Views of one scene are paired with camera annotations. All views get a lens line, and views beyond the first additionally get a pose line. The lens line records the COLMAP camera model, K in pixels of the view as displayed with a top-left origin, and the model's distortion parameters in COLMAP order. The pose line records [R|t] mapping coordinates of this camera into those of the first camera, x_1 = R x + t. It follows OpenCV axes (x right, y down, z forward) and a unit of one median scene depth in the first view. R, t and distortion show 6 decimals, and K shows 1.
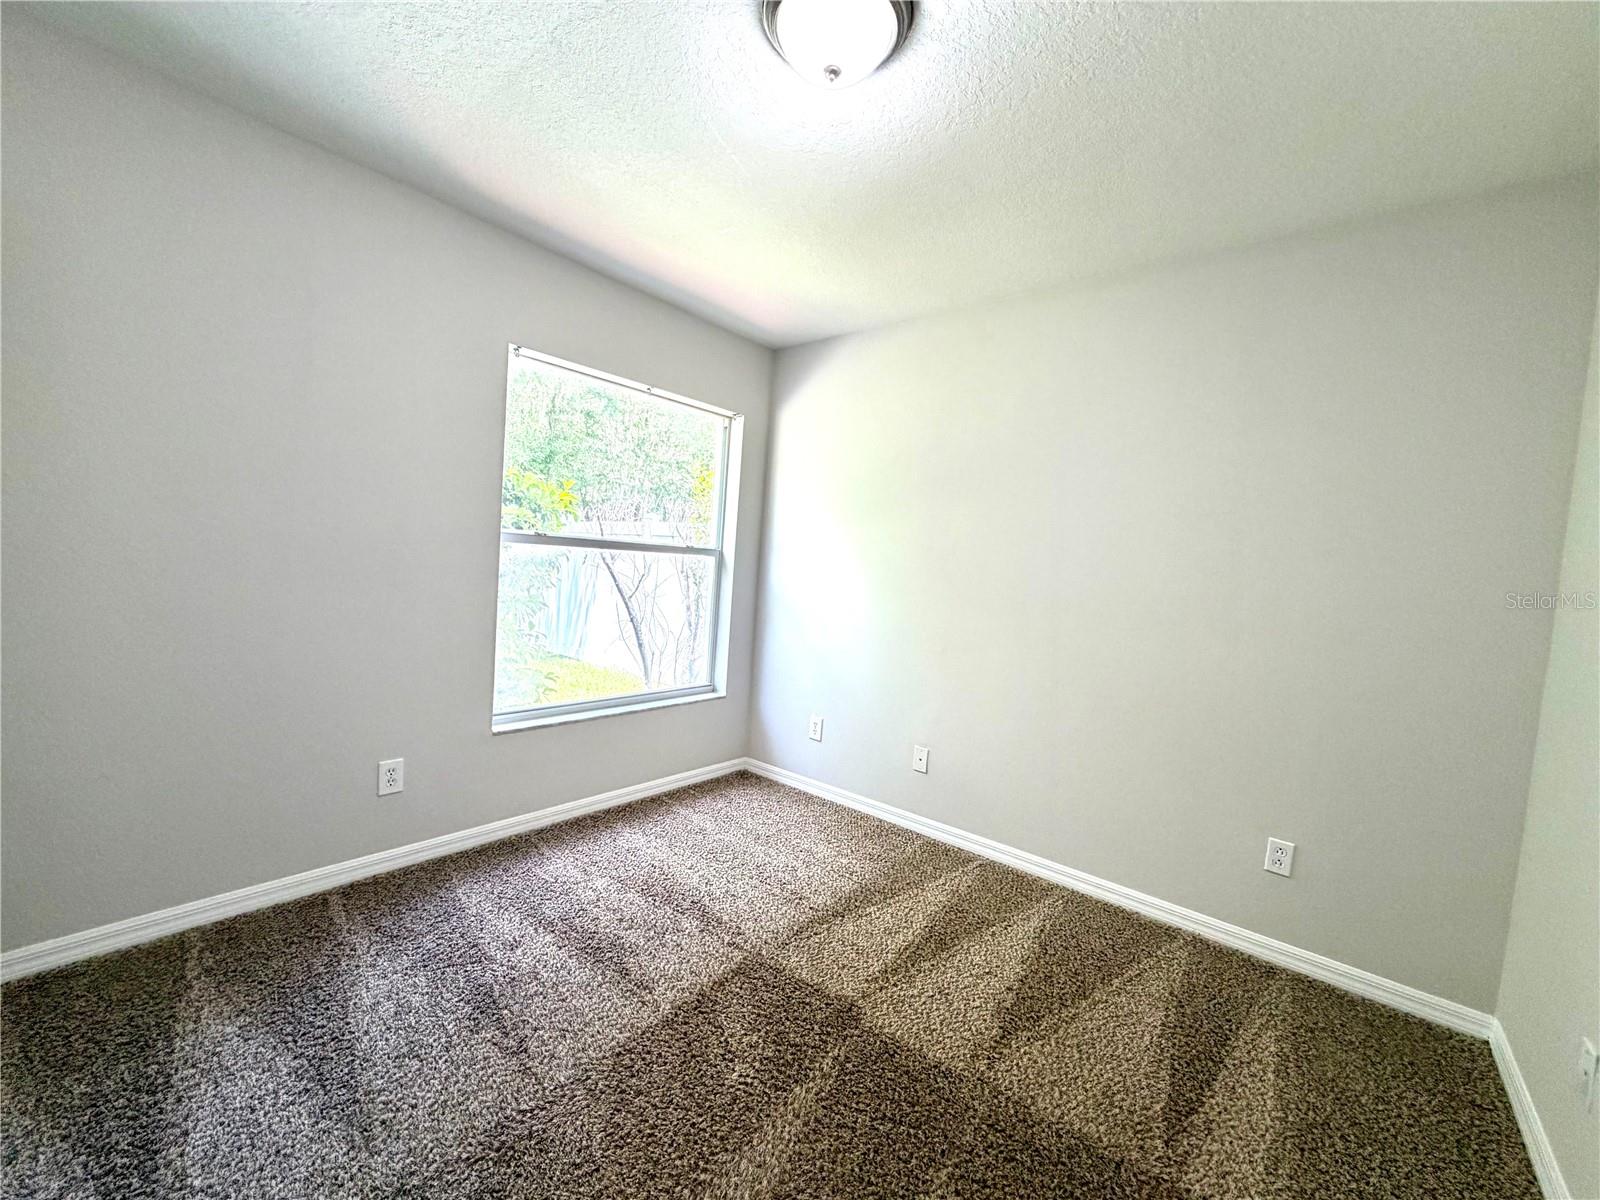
lens RADIAL K [[638.4, 0, 795.2], [0, 638.4, 606.9], [0, 0, 1]] dist [-0.000698, -0.000233]
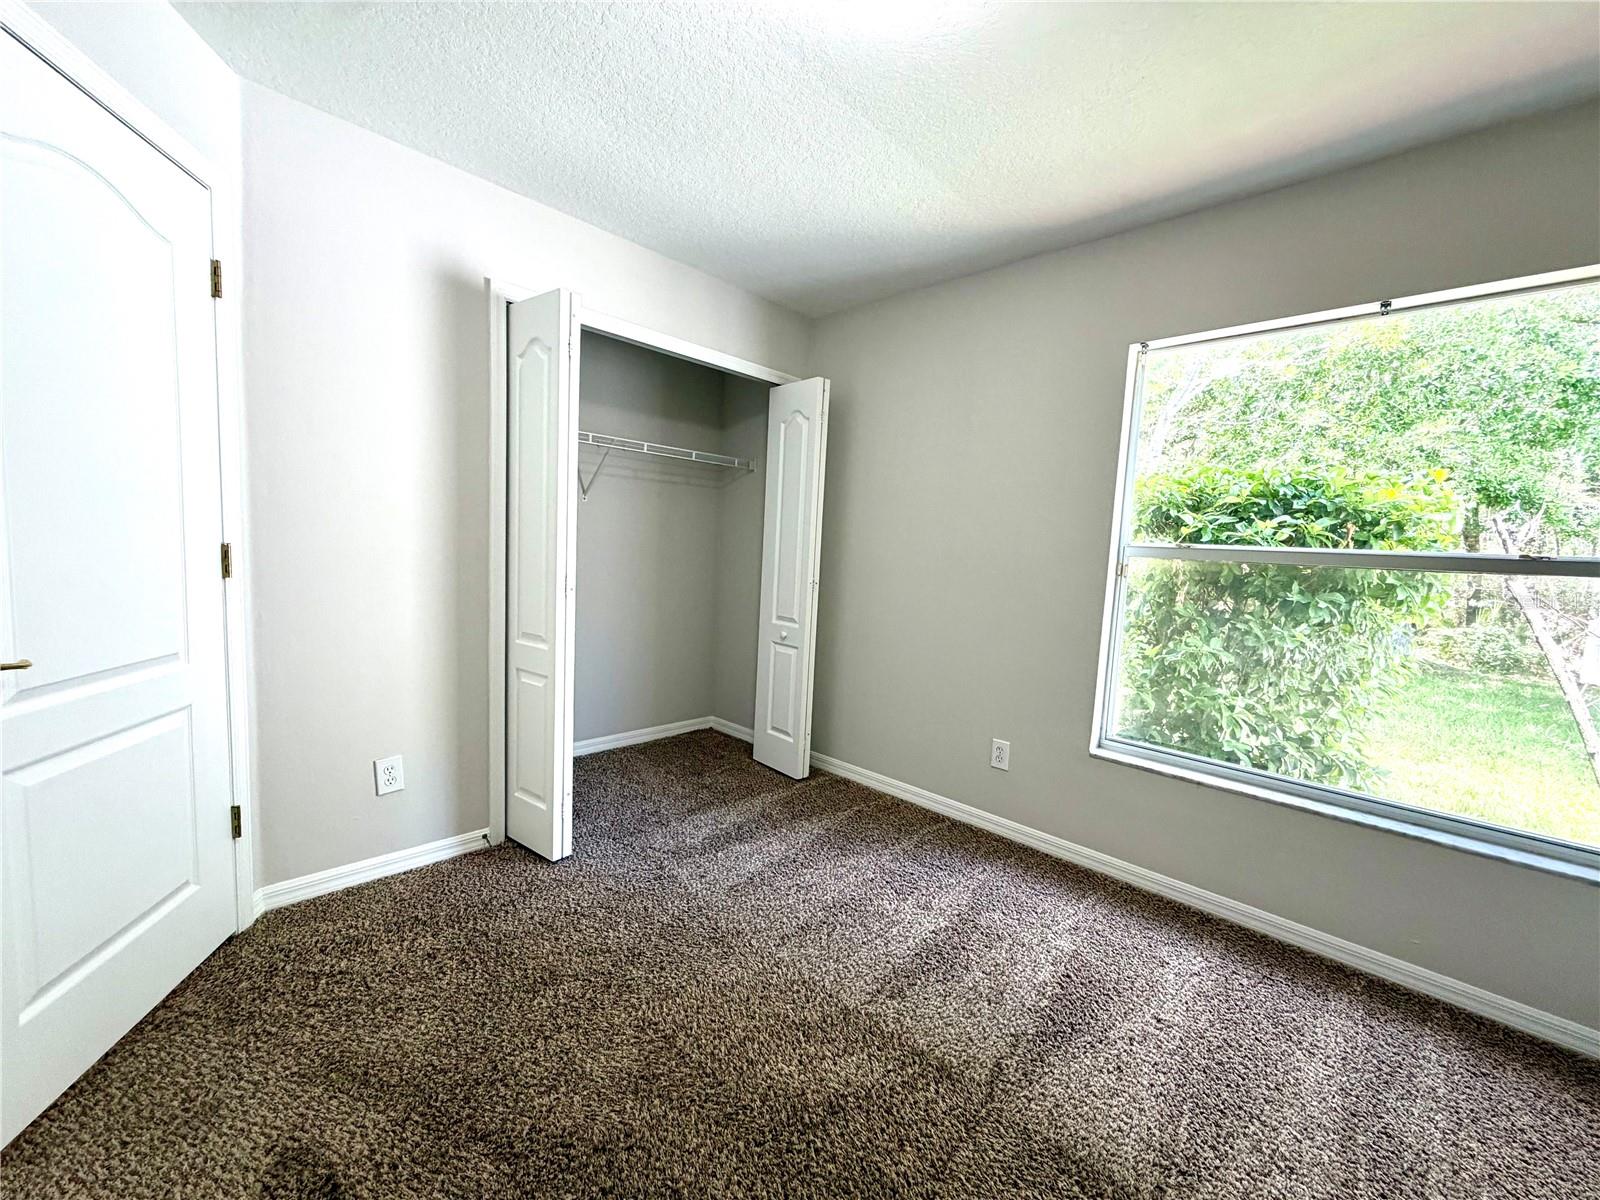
lens RADIAL K [[638.4, 0, 795.2], [0, 638.4, 606.9], [0, 0, 1]] dist [-0.000698, -0.000233]
pose [[-0.069661, 0.025202, -0.997252, 0.538253], [-0.121172, 0.992065, 0.033535, -0.000804], [0.990184, 0.123175, -0.066055, 0.621483]]
